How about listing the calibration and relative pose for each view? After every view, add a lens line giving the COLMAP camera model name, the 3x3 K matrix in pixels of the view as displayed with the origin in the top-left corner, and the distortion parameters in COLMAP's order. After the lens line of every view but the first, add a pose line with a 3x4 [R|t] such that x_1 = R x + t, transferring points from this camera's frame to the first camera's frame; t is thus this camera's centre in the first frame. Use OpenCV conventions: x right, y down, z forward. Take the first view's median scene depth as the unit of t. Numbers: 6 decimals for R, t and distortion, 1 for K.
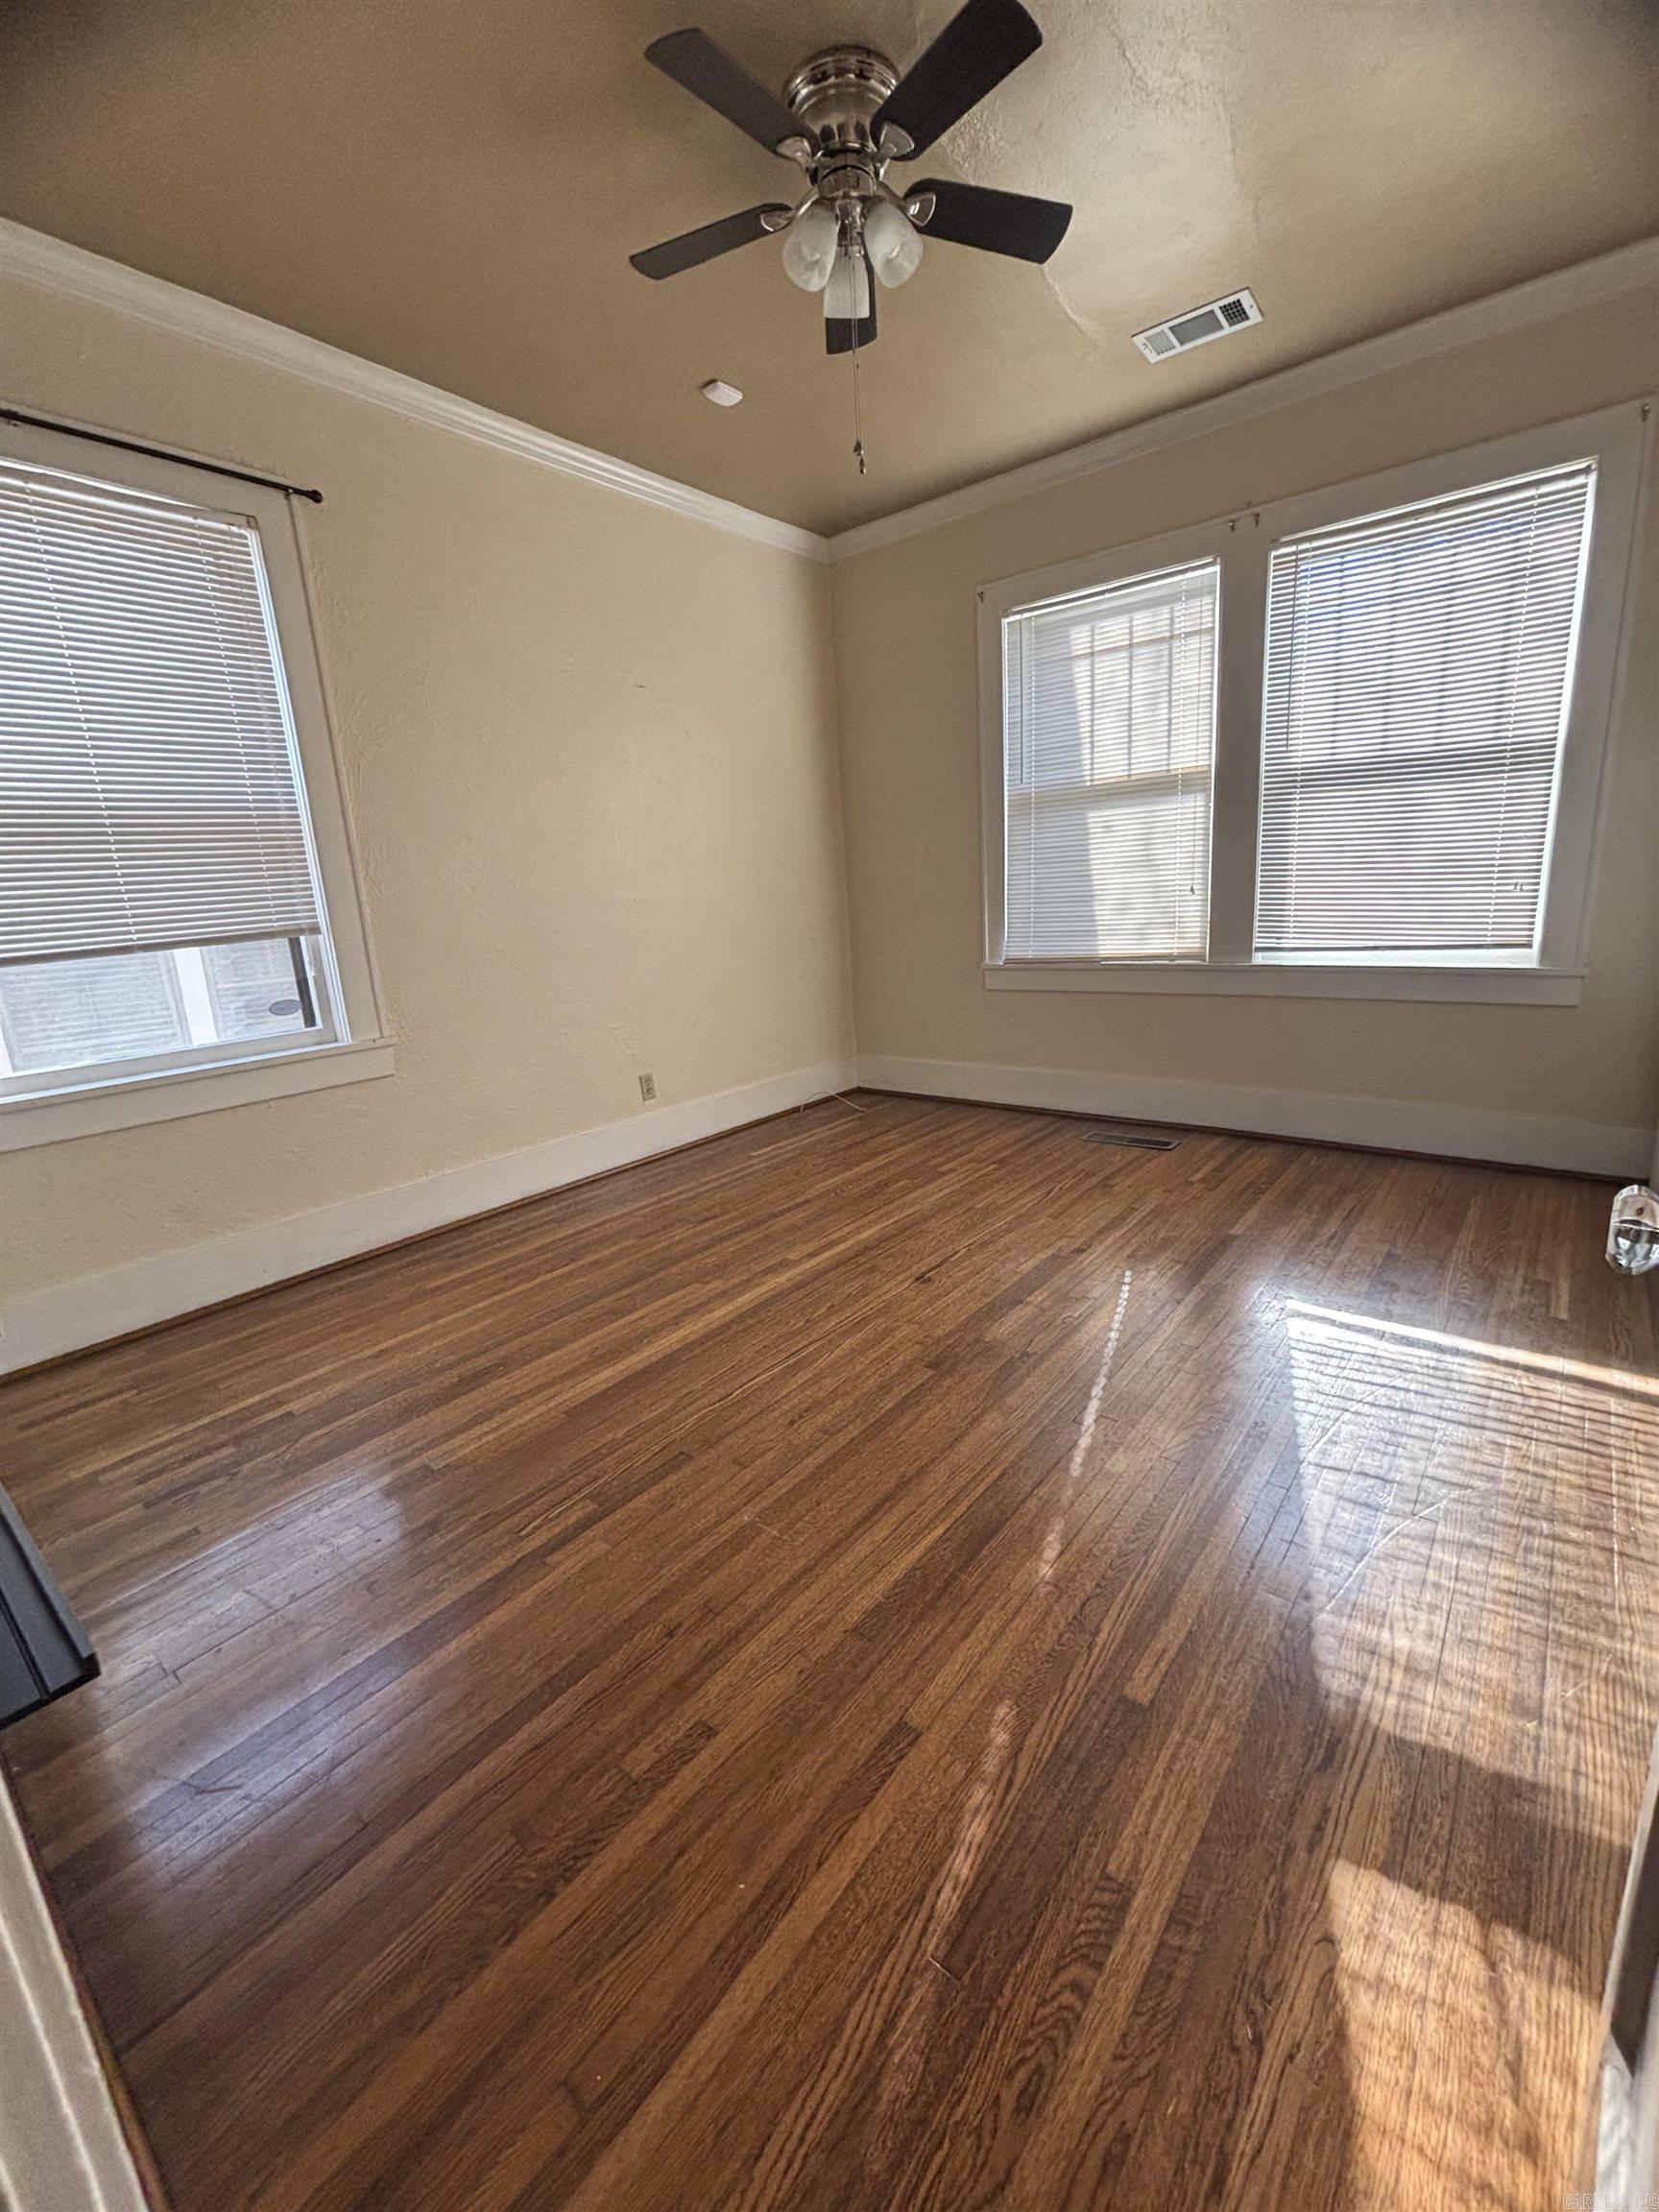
lens RADIAL K [[888.5, 0, 829.5], [0, 888.5, 1106.0], [0, 0, 1]] dist [0.000892, -0.000021]
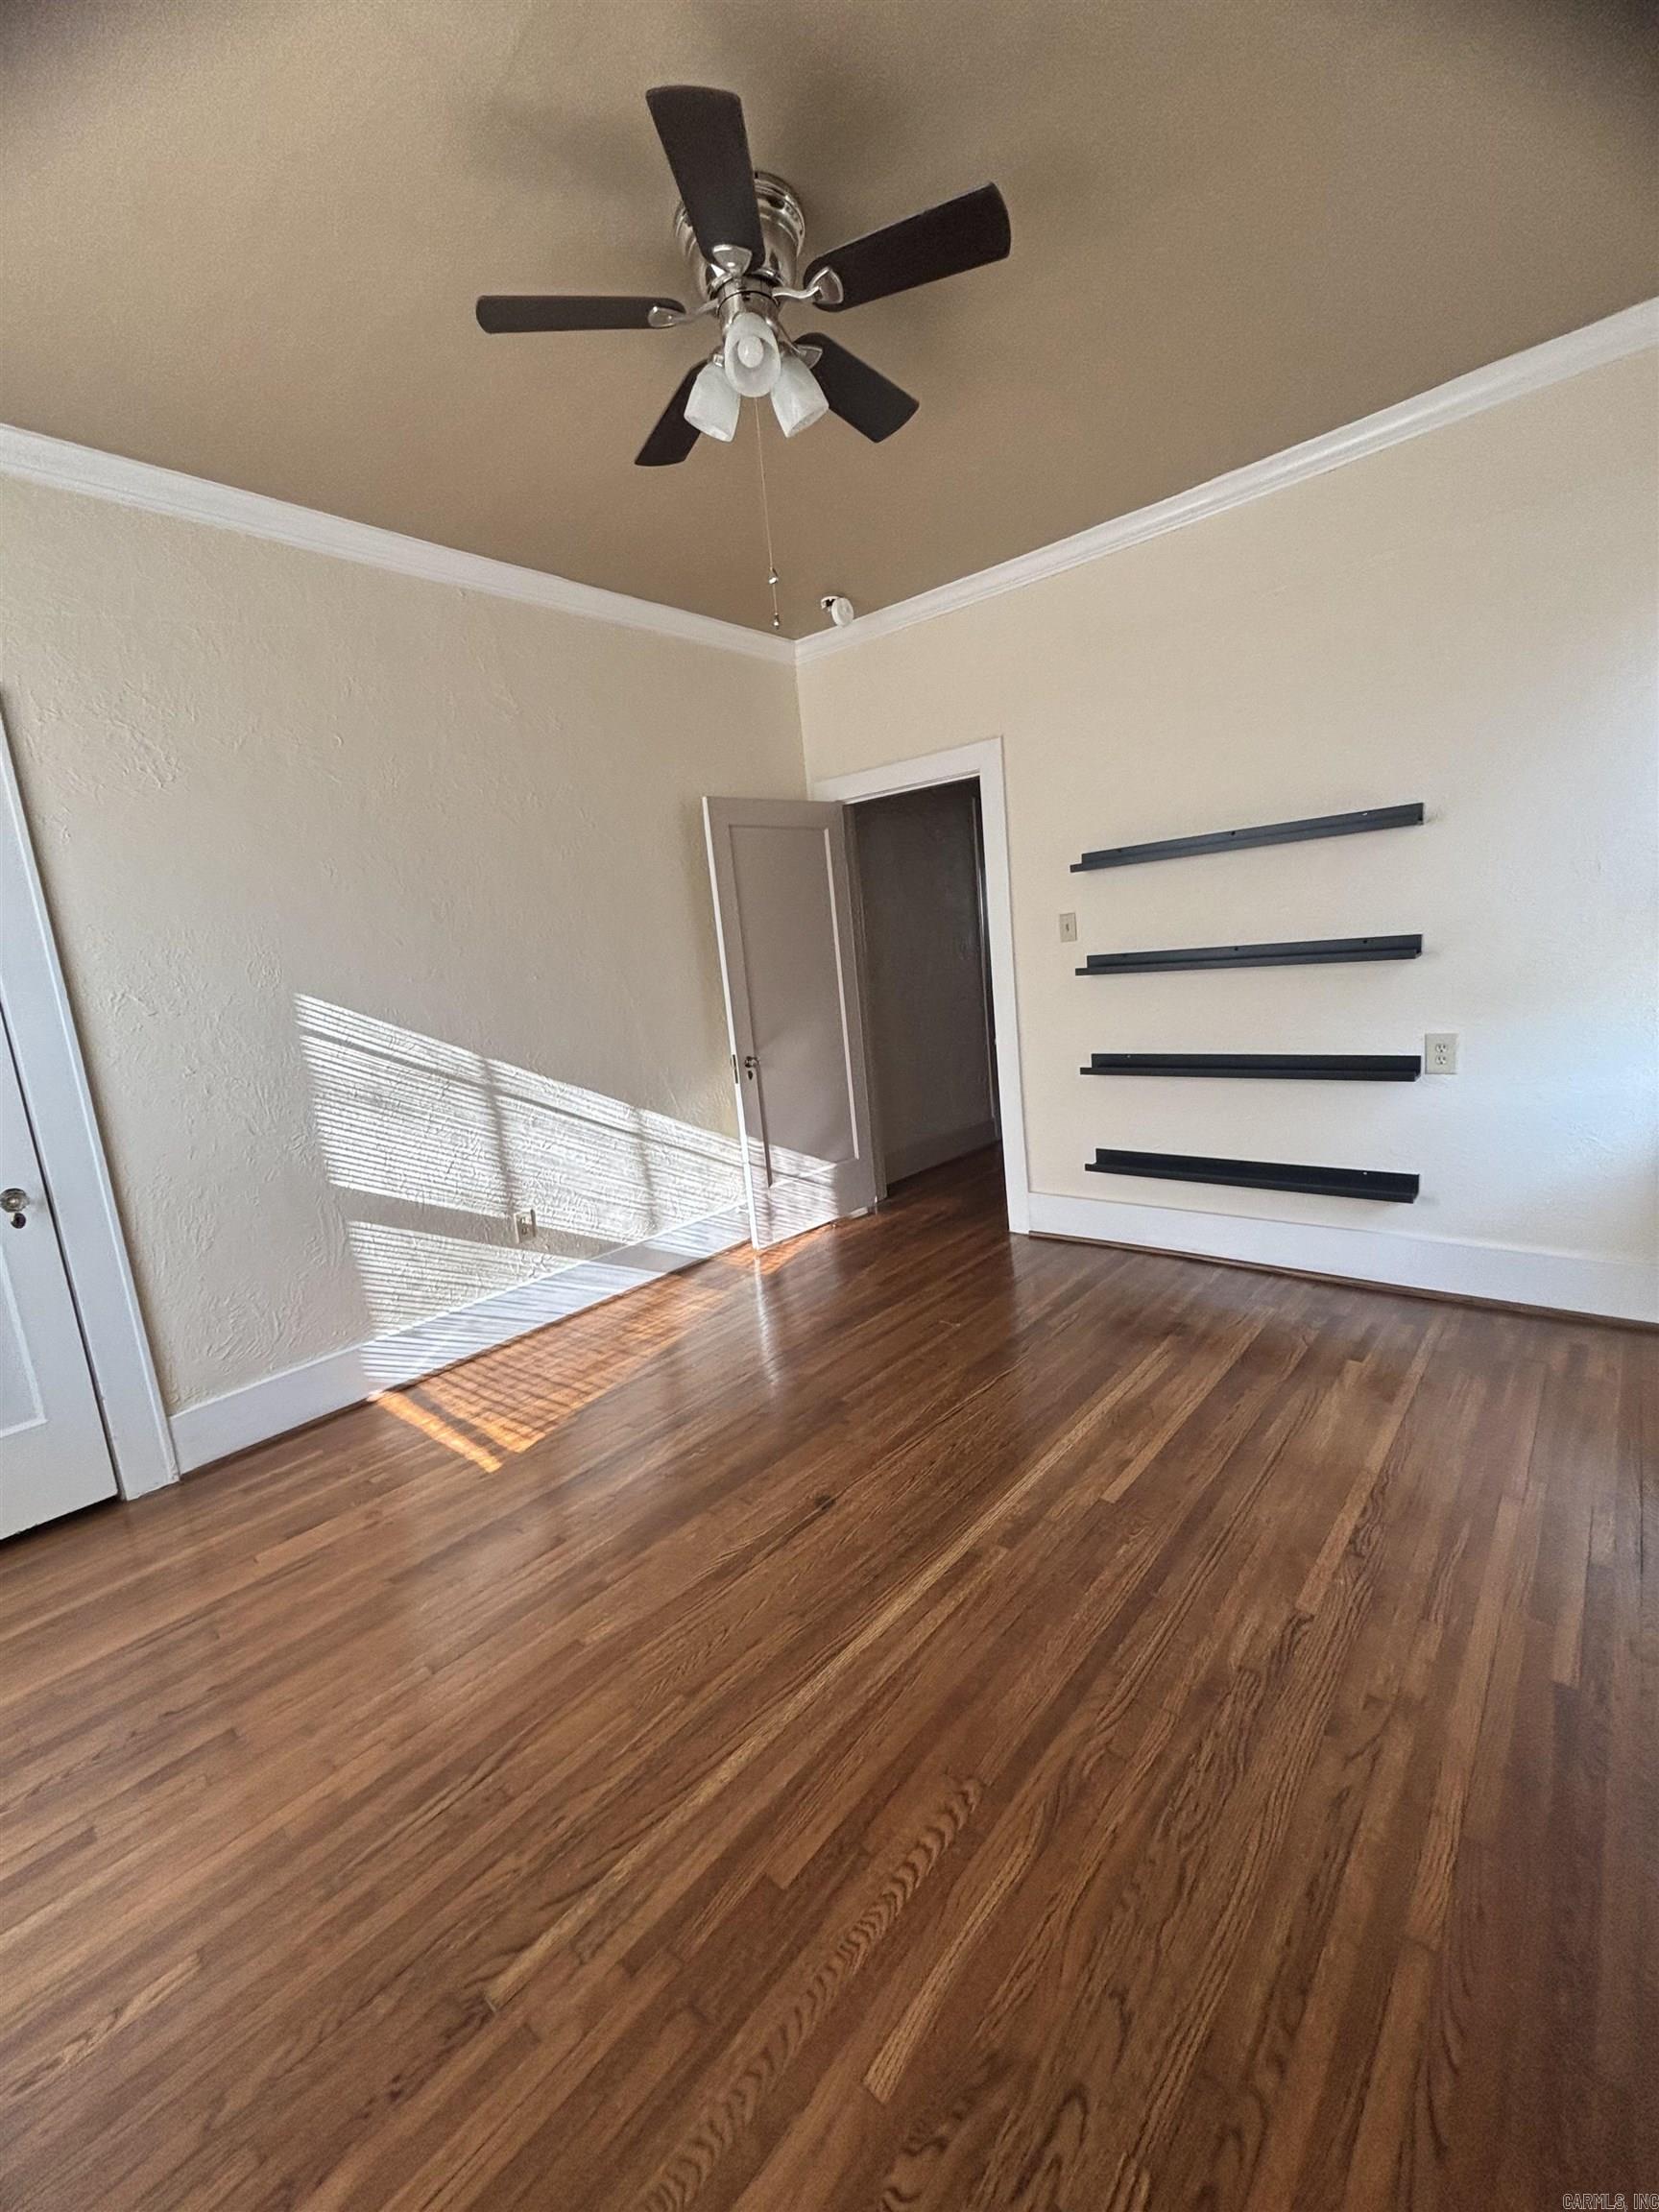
lens RADIAL K [[888.5, 0, 829.5], [0, 888.5, 1106.0], [0, 0, 1]] dist [0.000892, -0.000021]
pose [[-0.989169, 0.134826, 0.058023, 0.002587], [0.146772, 0.904072, 0.401387, -0.466220], [0.001661, 0.405556, -0.914069, 1.583744]]
